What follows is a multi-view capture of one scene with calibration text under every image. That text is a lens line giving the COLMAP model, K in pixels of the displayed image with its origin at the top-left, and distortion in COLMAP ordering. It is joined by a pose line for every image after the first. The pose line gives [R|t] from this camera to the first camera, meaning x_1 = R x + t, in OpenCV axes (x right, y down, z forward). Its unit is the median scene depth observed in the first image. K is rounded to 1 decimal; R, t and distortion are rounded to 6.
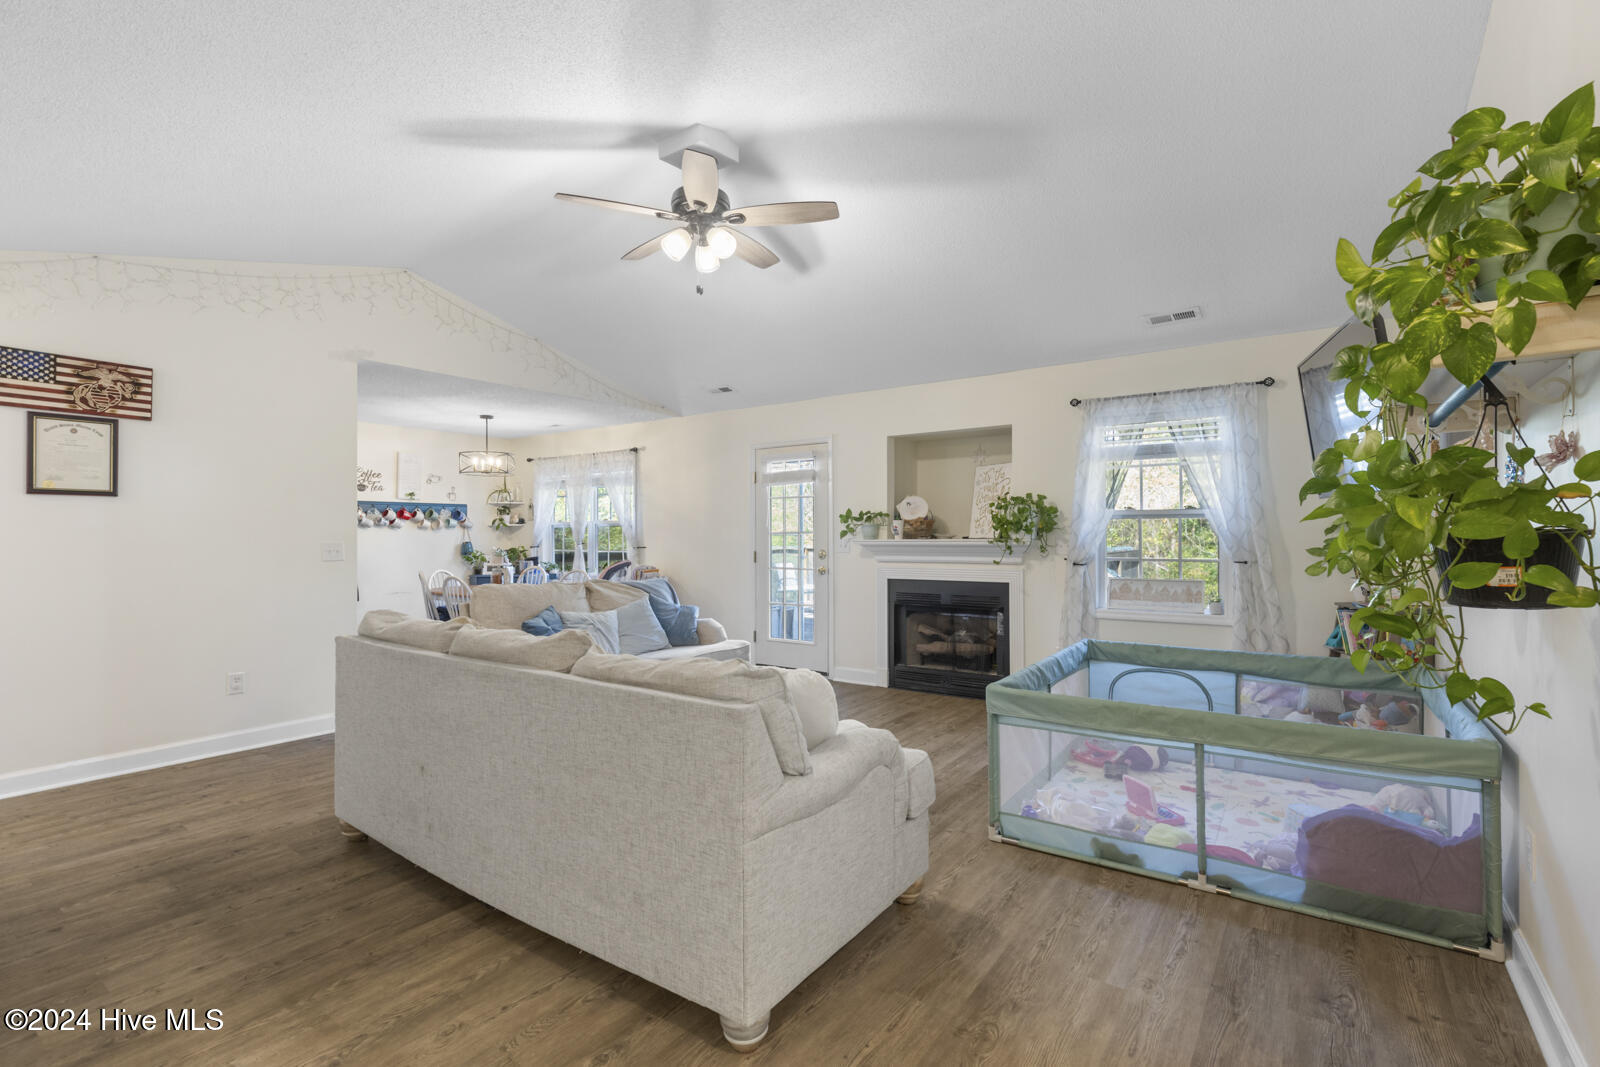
lens RADIAL K [[730.9, 0, 798.8], [0, 730.9, 527.4], [0, 0, 1]] dist [0.003900, -0.001771]
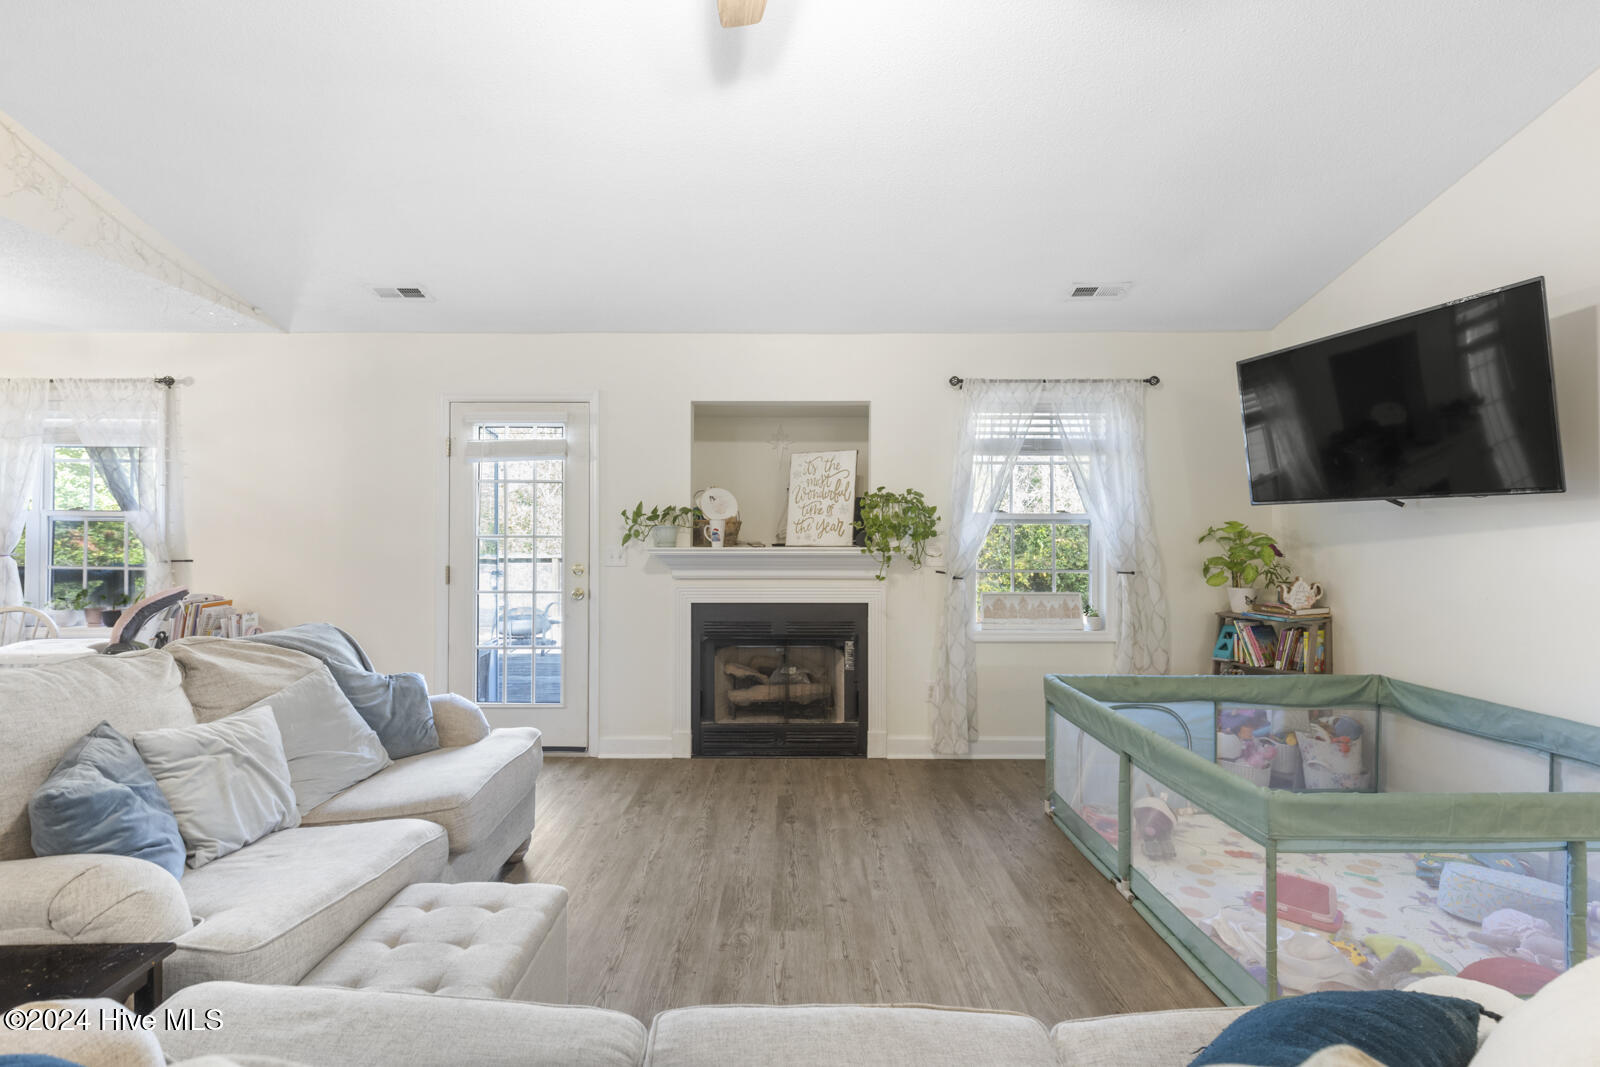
lens RADIAL K [[730.9, 0, 804.1], [0, 730.9, 539.4], [0, 0, 1]] dist [0.003900, -0.001771]
pose [[0.814699, 0.006166, 0.579851, -0.239364], [-0.011283, 0.999923, 0.005220, 0.004819], [-0.579774, -0.010795, 0.814706, 0.434753]]
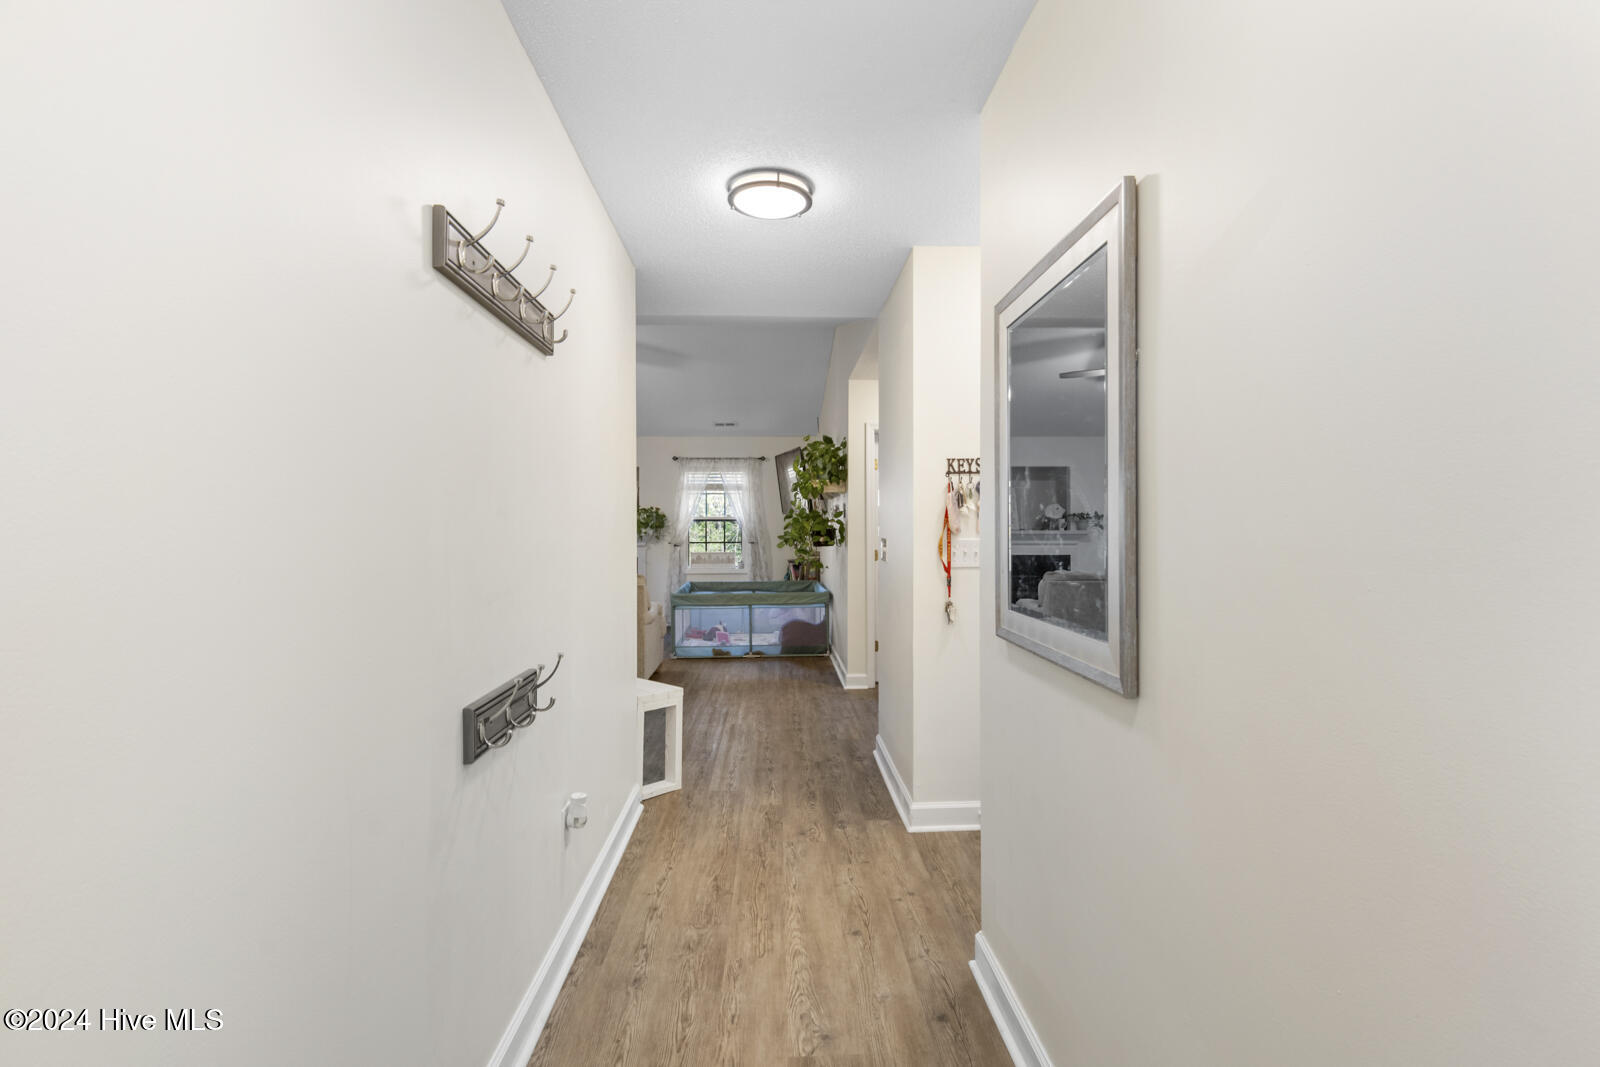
lens RADIAL K [[730.9, 0, 796.9], [0, 730.9, 525.0], [0, 0, 1]] dist [0.003900, -0.001771]
pose [[0.792119, 0.005093, 0.610345, -0.516897], [-0.007600, 0.999970, 0.001518, -0.007115], [-0.610319, -0.005841, 0.792134, -0.669253]]
